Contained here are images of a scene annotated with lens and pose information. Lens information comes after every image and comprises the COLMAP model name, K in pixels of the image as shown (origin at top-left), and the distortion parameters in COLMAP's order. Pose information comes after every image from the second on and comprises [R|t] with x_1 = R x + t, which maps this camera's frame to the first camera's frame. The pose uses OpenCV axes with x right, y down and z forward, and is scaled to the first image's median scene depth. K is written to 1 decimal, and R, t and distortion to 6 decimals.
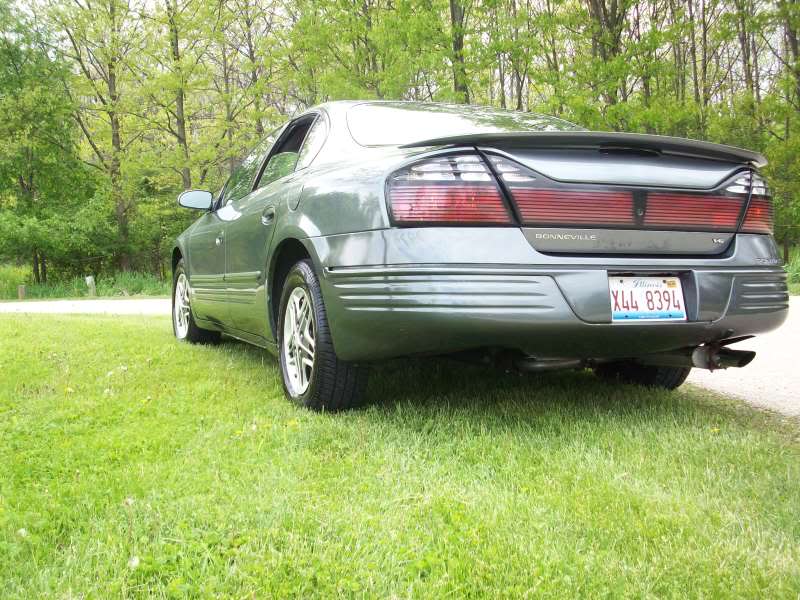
lens RADIAL K [[988.6, 0, 398.3], [0, 988.6, 297.6], [0, 0, 1]] dist [-0.116102, 0.000000]
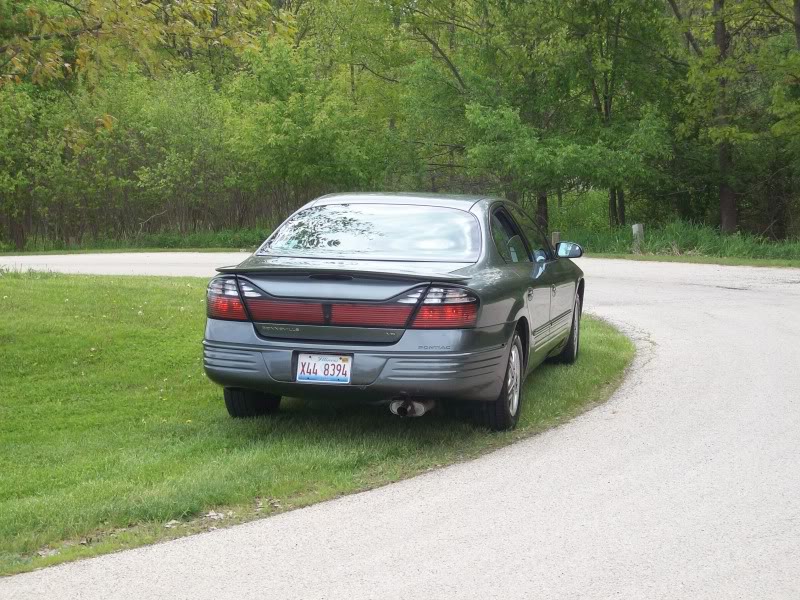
lens RADIAL K [[1666.6, 0, 400.3], [0, 1666.6, 301.5], [0, 0, 1]] dist [-0.015069, 0.000000]
pose [[0.816895, 0.064340, -0.573187, 1.978470], [-0.030542, 0.997190, 0.068406, -0.310399], [0.575978, -0.038374, 0.816564, -1.233549]]
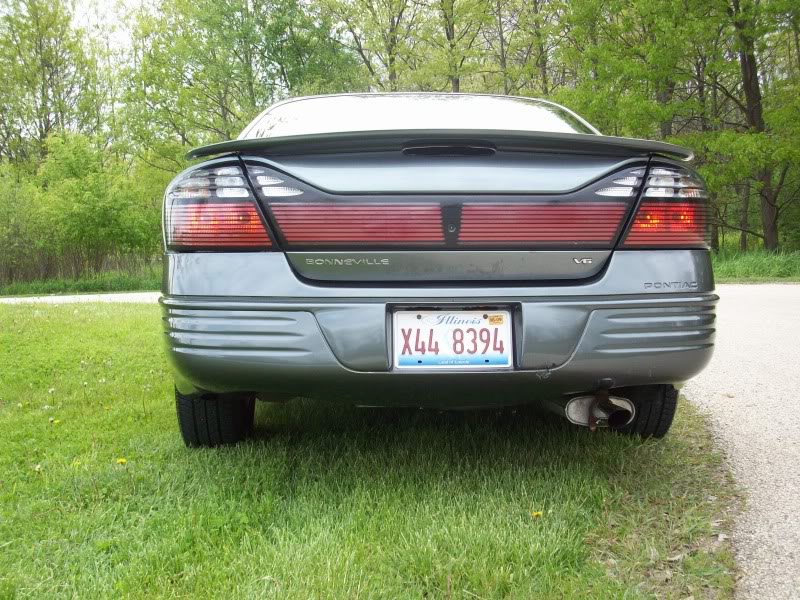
lens RADIAL K [[988.6, 0, 405.1], [0, 988.6, 294.2], [0, 0, 1]] dist [-0.116102, 0.000000]
pose [[0.944212, 0.005507, -0.329292, 0.478027], [-0.000417, 0.999879, 0.015524, -0.047117], [0.329338, -0.014521, 0.944101, 0.245216]]
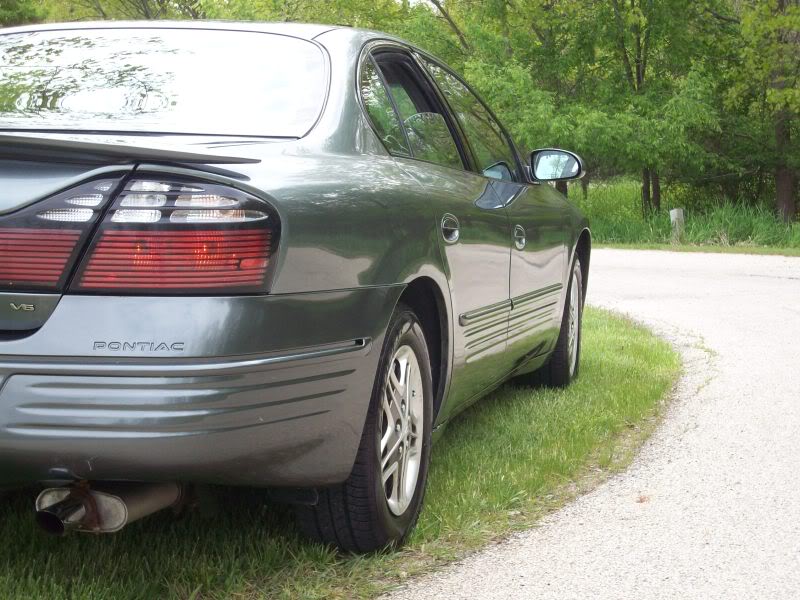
lens RADIAL K [[1666.6, 0, 437.6], [0, 1666.6, 312.4], [0, 0, 1]] dist [-0.015069, 0.000000]
pose [[0.817777, 0.068925, -0.571393, 1.139265], [-0.038481, 0.997130, 0.065206, -0.134834], [0.574248, -0.031336, 0.818082, 0.374895]]
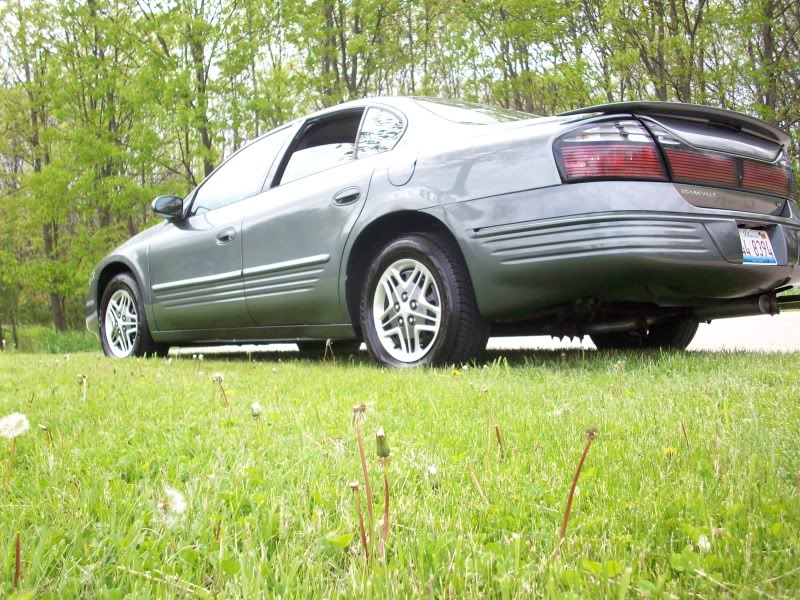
lens RADIAL K [[988.6, 0, 400.0], [0, 988.6, 301.2], [0, 0, 1]] dist [-0.116102, 0.000000]
pose [[0.947241, -0.027113, 0.319374, -0.538021], [0.049565, 0.996821, -0.062381, 0.120685], [-0.316668, 0.074919, 0.945573, 0.019857]]
